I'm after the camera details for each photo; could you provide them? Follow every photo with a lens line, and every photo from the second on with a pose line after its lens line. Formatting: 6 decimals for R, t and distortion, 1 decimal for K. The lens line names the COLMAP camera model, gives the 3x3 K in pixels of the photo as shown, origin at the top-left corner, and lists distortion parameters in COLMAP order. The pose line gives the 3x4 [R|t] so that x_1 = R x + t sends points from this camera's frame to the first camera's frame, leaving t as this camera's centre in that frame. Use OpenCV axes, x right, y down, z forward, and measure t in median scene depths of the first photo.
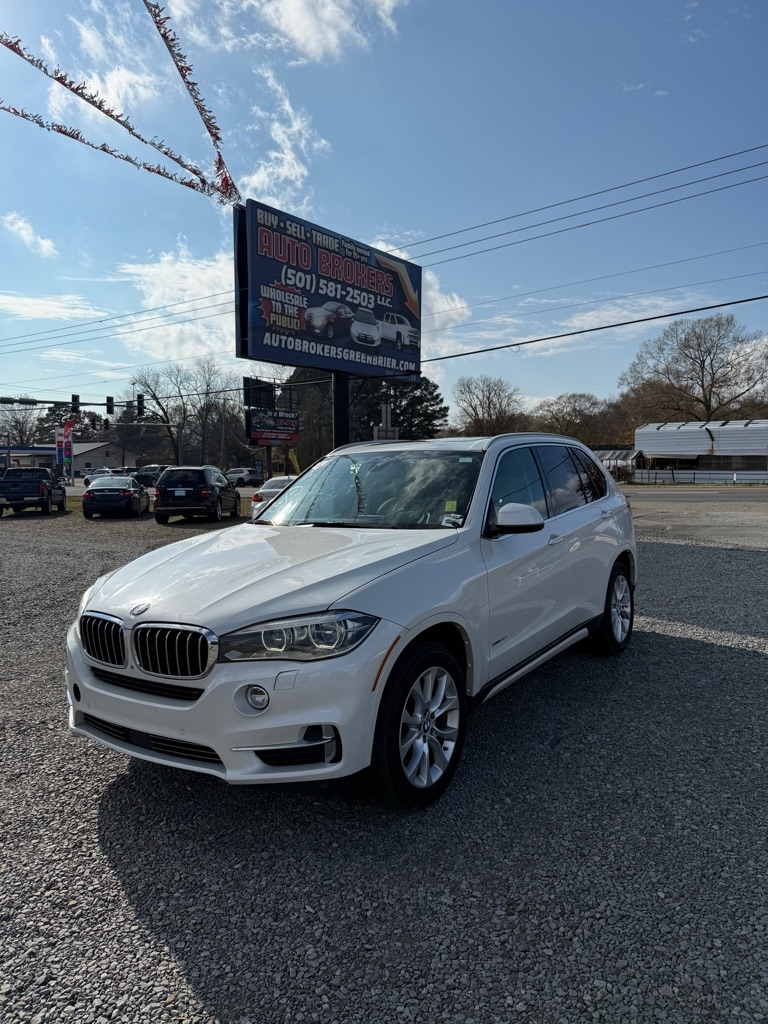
lens RADIAL K [[700.6, 0, 385.9], [0, 700.6, 523.2], [0, 0, 1]] dist [0.128770, -0.227800]
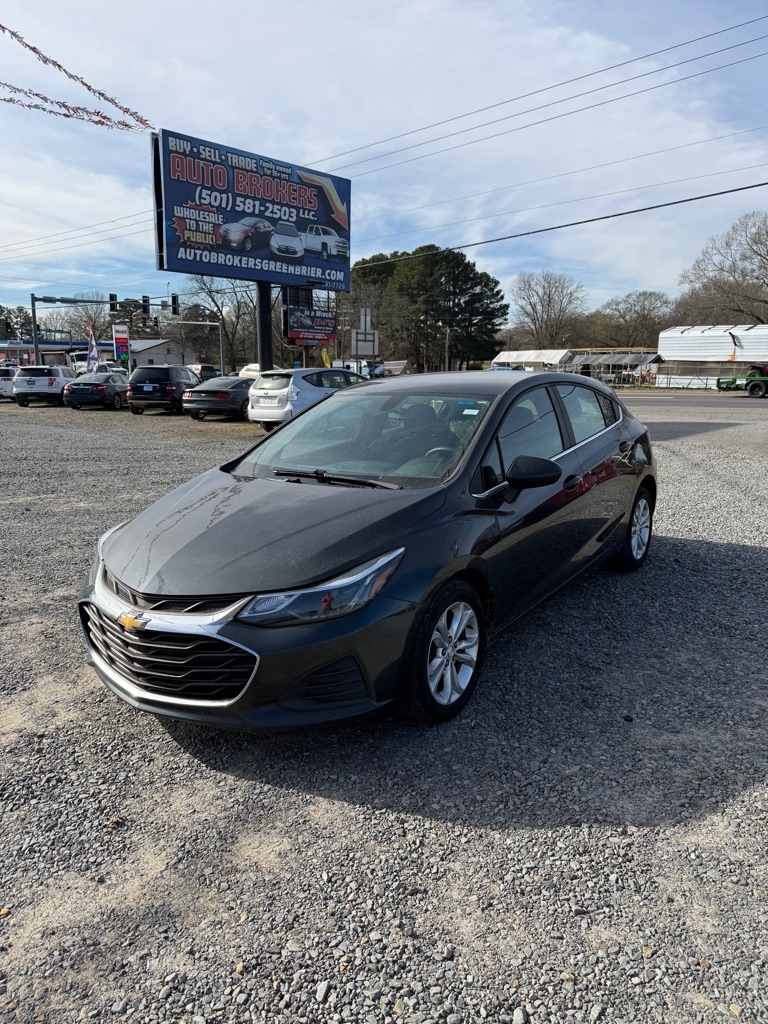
lens RADIAL K [[703.5, 0, 380.6], [0, 703.5, 519.2], [0, 0, 1]] dist [0.071365, -0.107679]
pose [[0.993784, 0.038235, -0.104550, 0.244769], [-0.024106, 0.990795, 0.133206, 0.008022], [0.108681, -0.129858, 0.985558, -0.144736]]
